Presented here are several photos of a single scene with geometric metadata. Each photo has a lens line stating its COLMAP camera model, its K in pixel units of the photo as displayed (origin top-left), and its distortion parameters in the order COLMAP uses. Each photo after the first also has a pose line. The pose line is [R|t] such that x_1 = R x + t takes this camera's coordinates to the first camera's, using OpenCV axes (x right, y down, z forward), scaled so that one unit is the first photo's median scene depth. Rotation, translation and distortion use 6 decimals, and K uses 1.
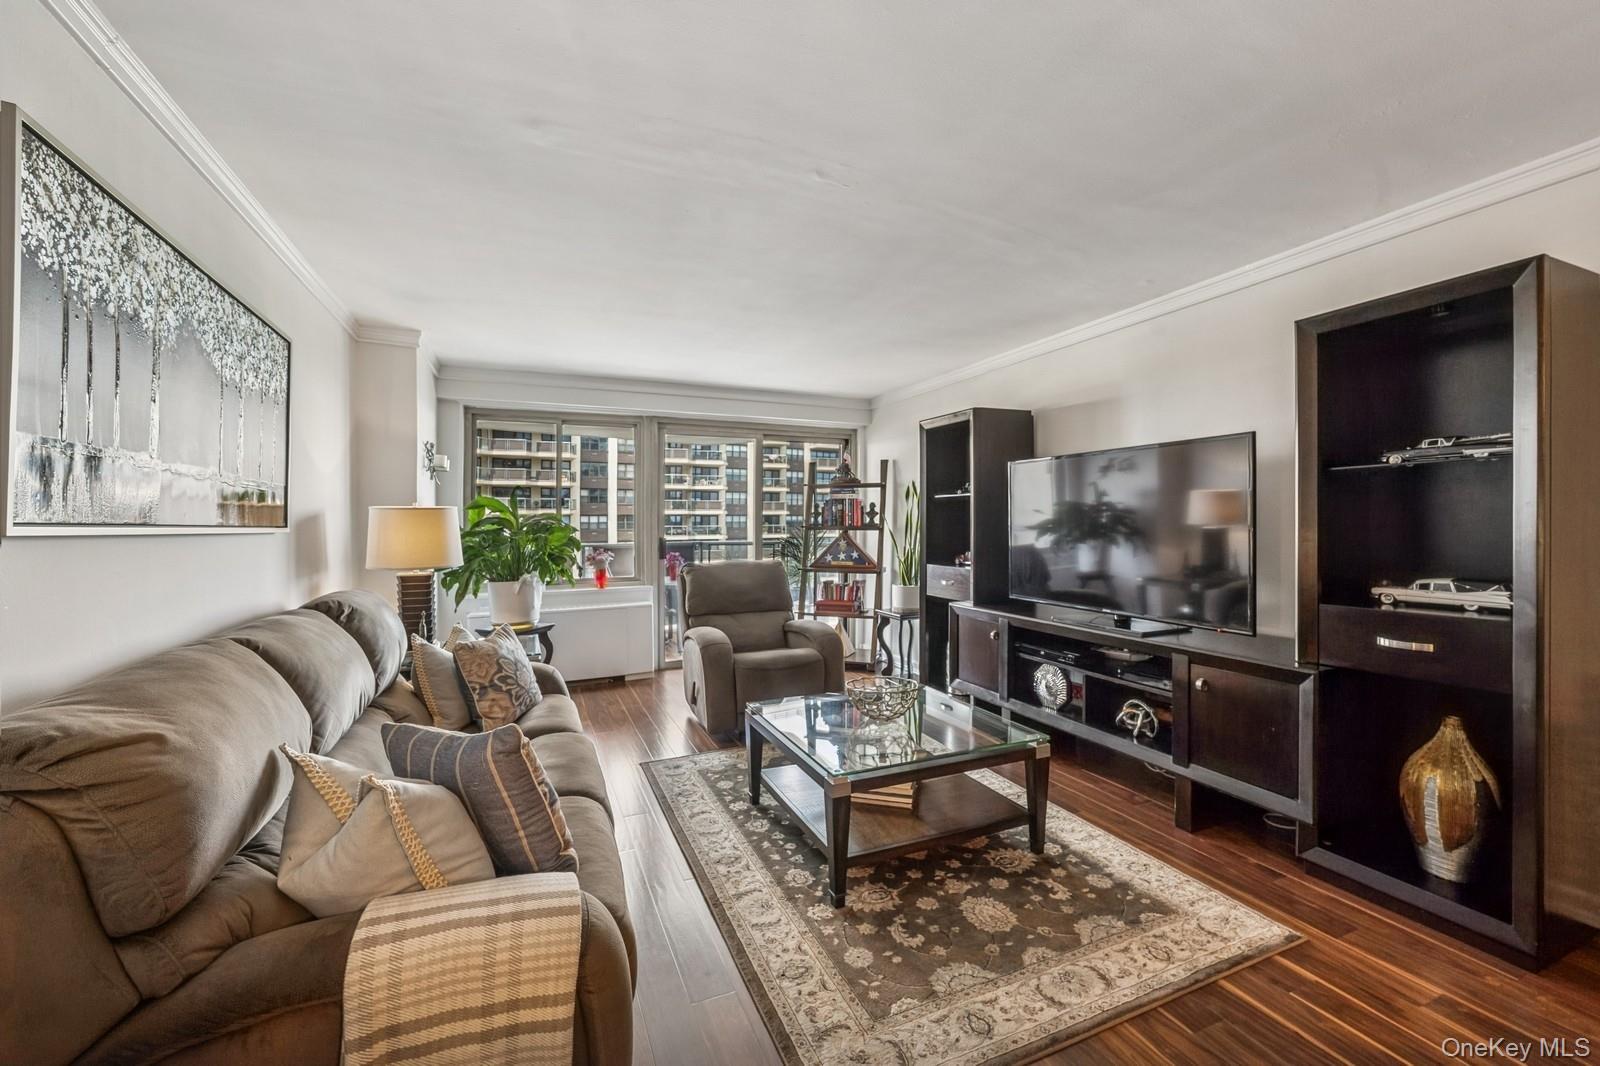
lens RADIAL K [[642.5, 0, 804.7], [0, 642.5, 515.2], [0, 0, 1]] dist [-0.000923, -0.000539]
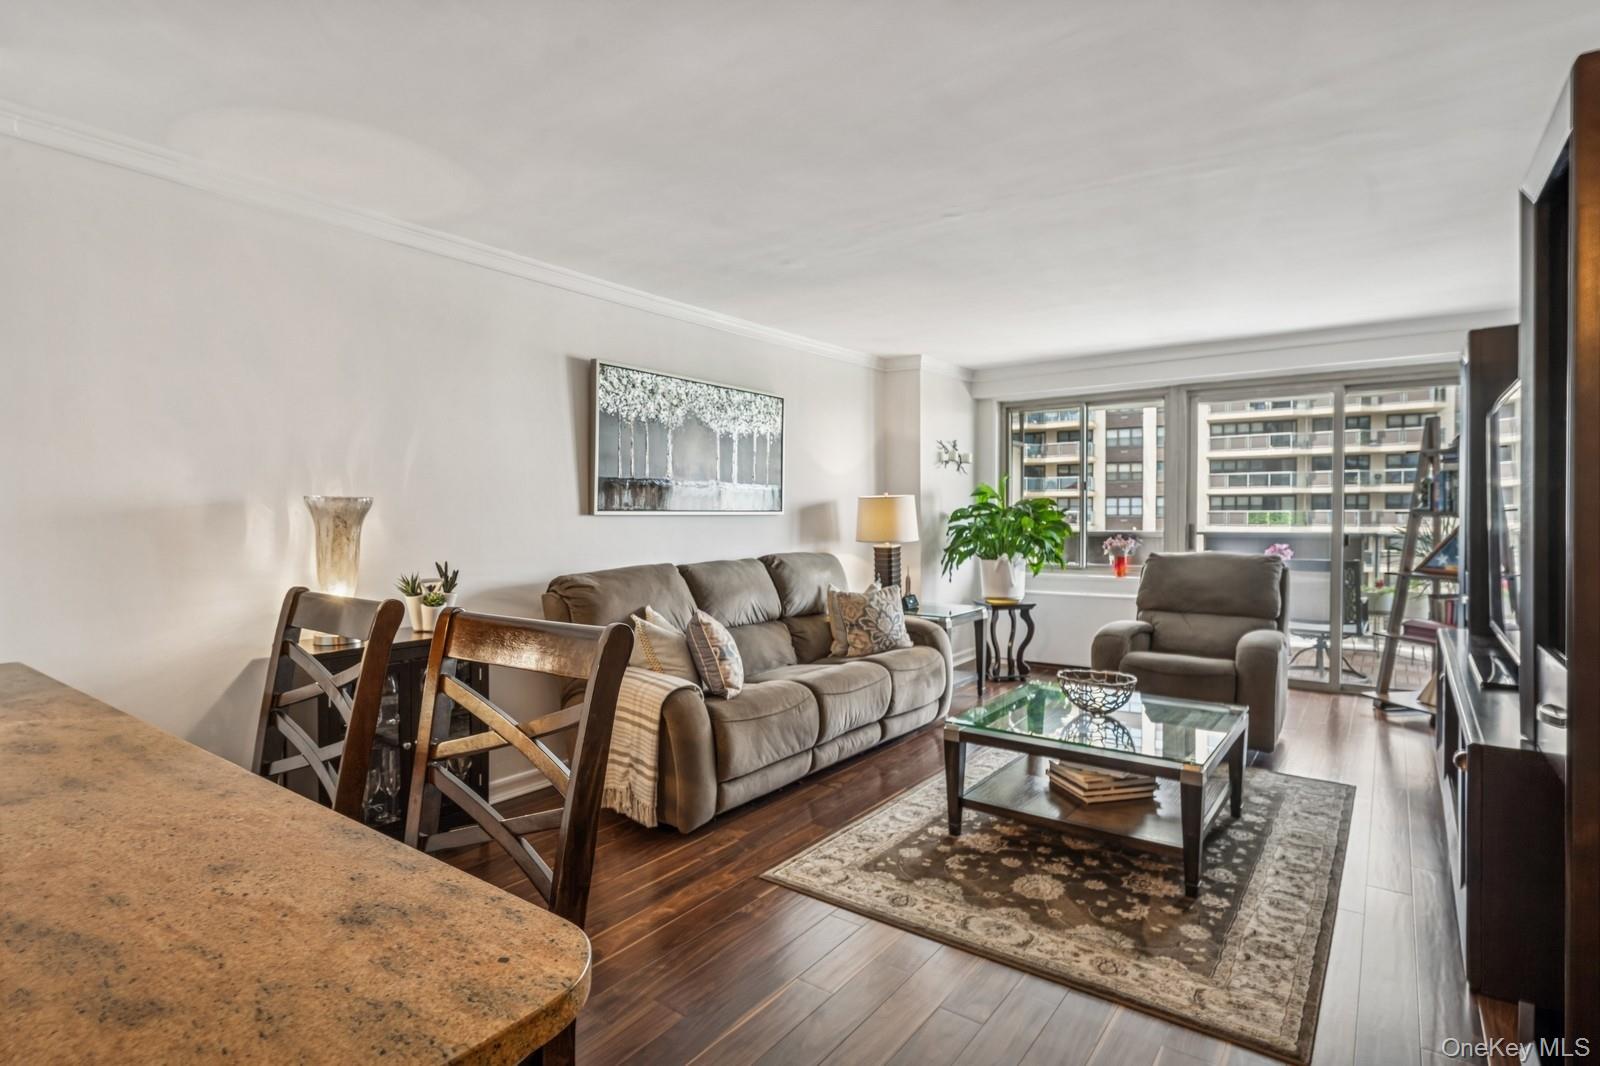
lens RADIAL K [[813.9, 0, 803.8], [0, 813.9, 484.1], [0, 0, 1]] dist [0.002289, 0.000327]
pose [[0.496805, -0.025324, -0.867493, 1.126376], [0.014006, 0.999678, -0.021162, -0.006935], [0.867749, -0.001637, 0.497000, 0.015321]]
